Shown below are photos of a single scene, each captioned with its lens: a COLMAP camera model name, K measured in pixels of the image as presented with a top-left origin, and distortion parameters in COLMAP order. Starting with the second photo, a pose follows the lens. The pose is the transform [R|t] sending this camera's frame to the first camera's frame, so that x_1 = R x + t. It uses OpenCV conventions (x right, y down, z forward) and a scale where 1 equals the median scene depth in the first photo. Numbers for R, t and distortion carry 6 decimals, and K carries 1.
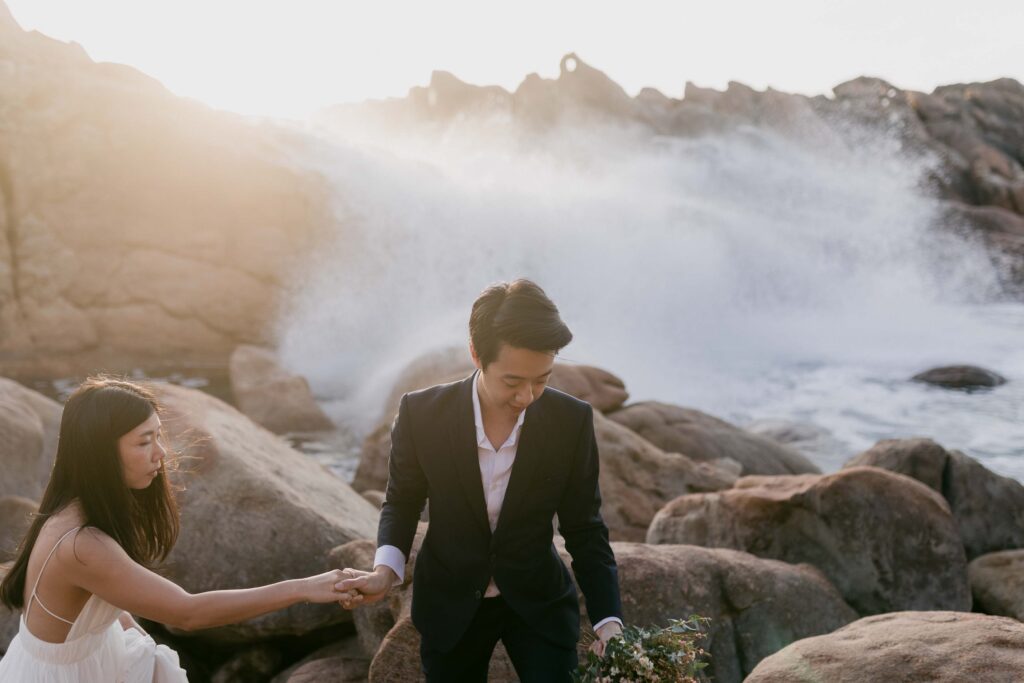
lens RADIAL K [[991.3, 0, 512.0], [0, 991.3, 341.5], [0, 0, 1]] dist [-0.046204, 0.087842]
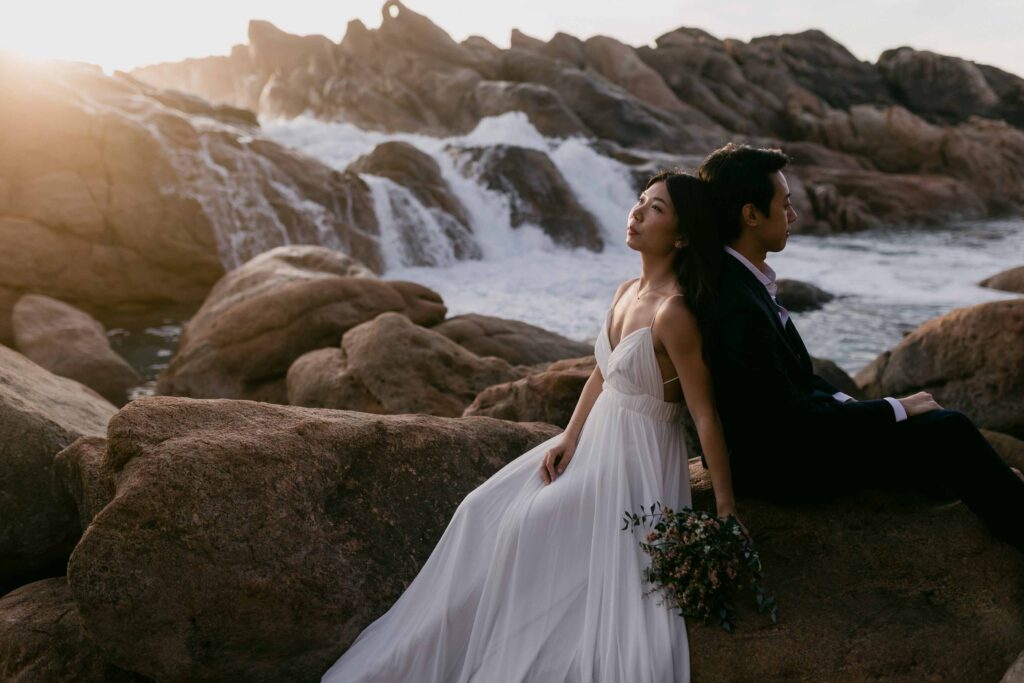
lens RADIAL K [[984.9, 0, 533.8], [0, 984.9, 318.1], [0, 0, 1]] dist [-0.010029, -0.002499]
pose [[0.983409, -0.057531, 0.172038, 0.047653], [0.055573, 0.998323, 0.016183, 0.066251], [-0.172681, -0.006354, 0.984957, 0.072112]]
